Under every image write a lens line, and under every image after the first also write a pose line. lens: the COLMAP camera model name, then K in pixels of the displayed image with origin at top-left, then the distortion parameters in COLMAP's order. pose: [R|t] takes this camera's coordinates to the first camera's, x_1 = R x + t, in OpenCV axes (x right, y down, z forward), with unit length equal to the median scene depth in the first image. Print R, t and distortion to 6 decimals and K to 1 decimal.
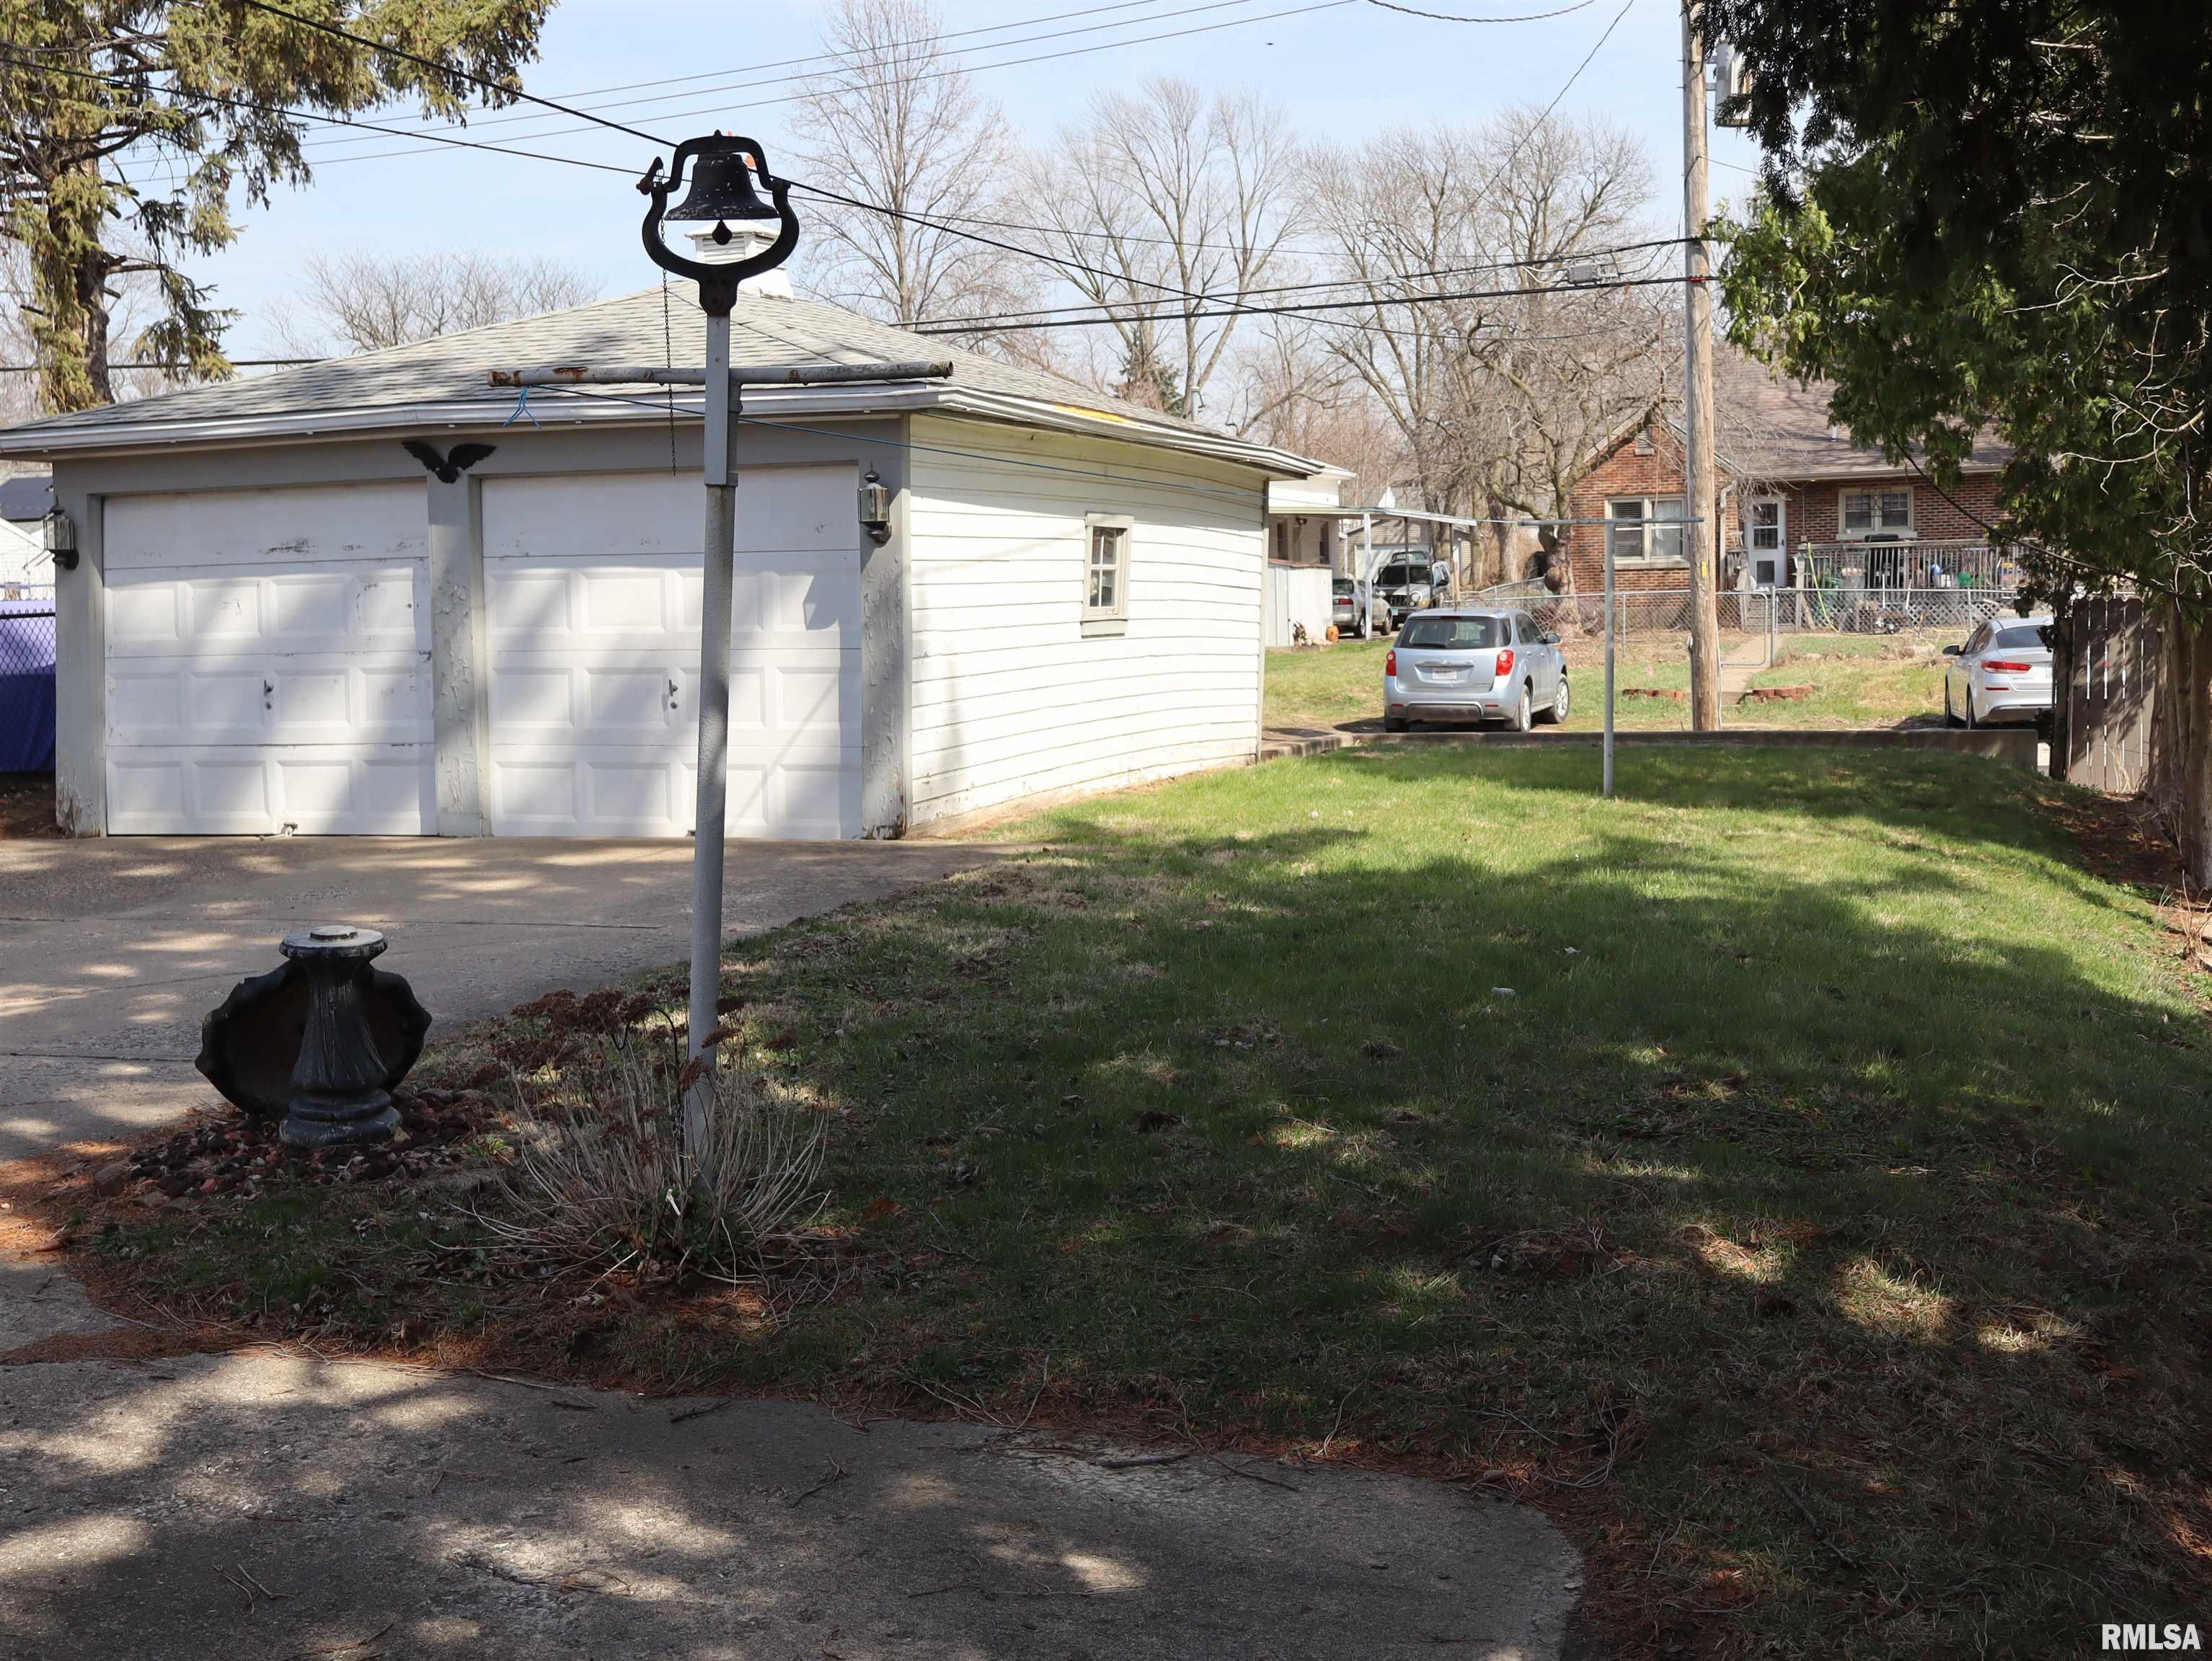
lens RADIAL K [[2309.9, 0, 1106.0], [0, 2309.9, 830.5], [0, 0, 1]] dist [-0.008492, -0.008865]
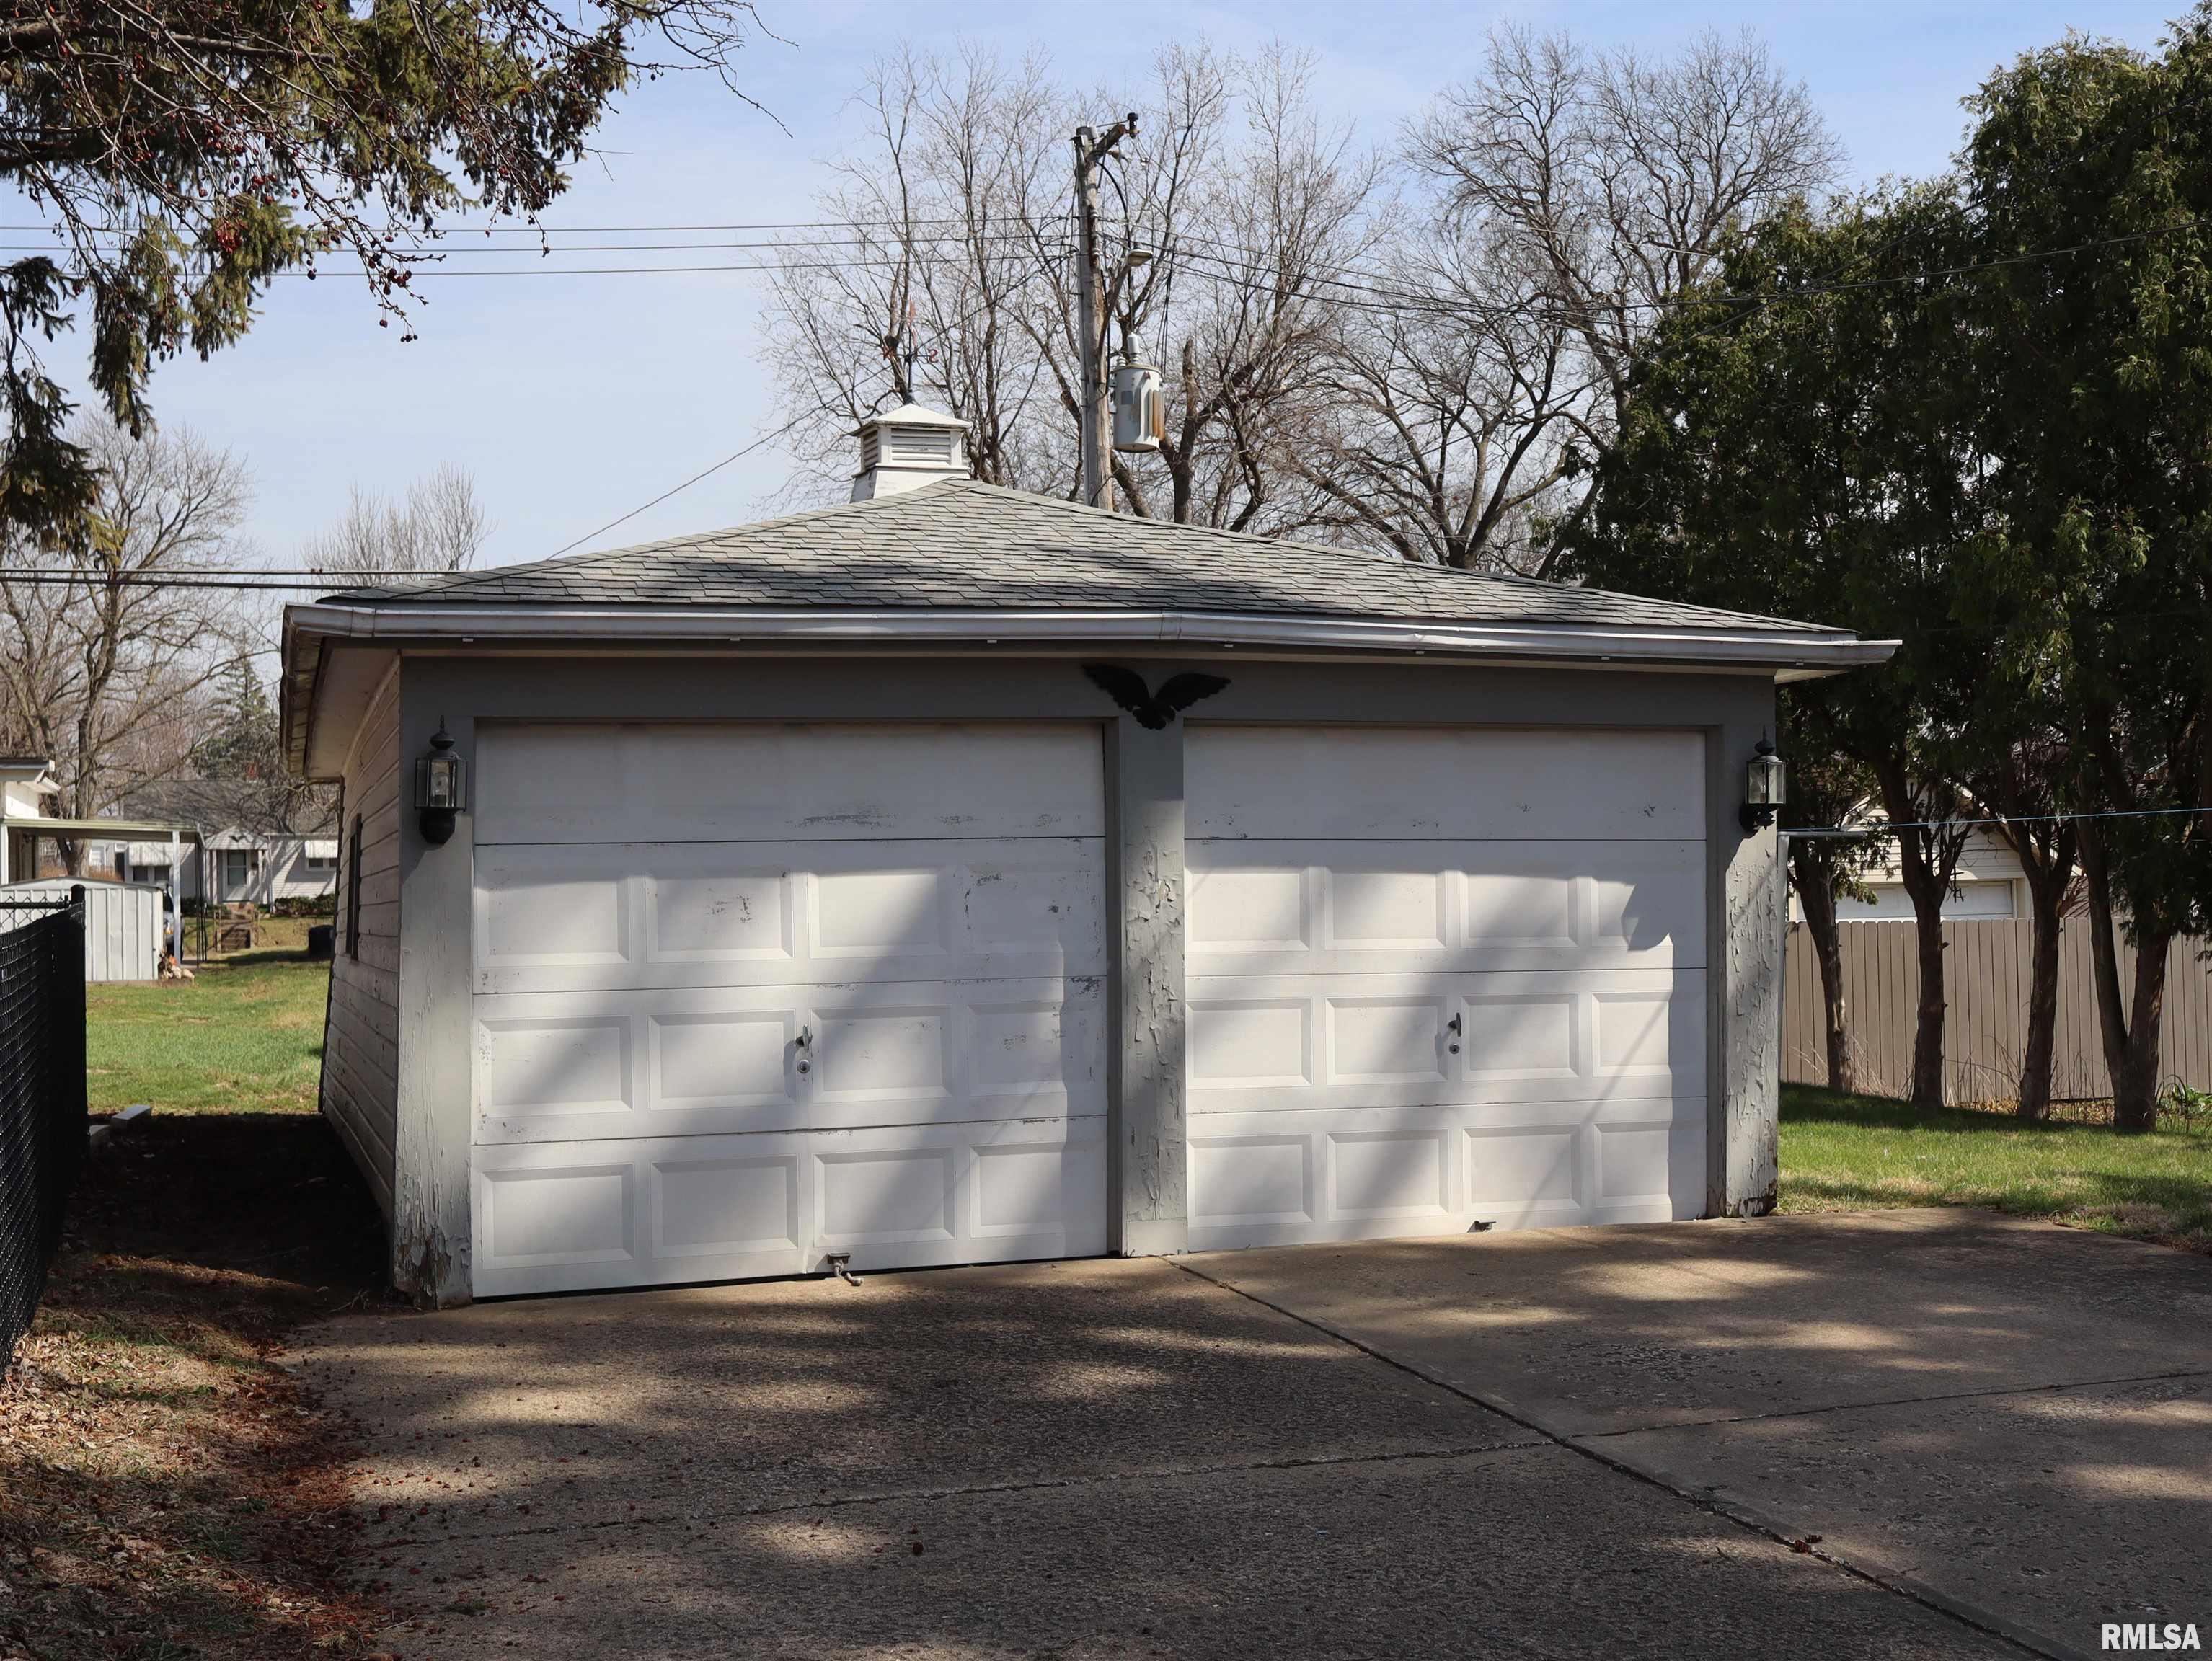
lens RADIAL K [[2782.8, 0, 1106.0], [0, 2782.8, 830.5], [0, 0, 1]] dist [0.068256, 0.019689]
pose [[0.824391, 0.023560, 0.565530, -0.744386], [0.058309, 0.990283, -0.126253, -0.017931], [-0.563010, 0.137057, 0.815006, 0.339858]]
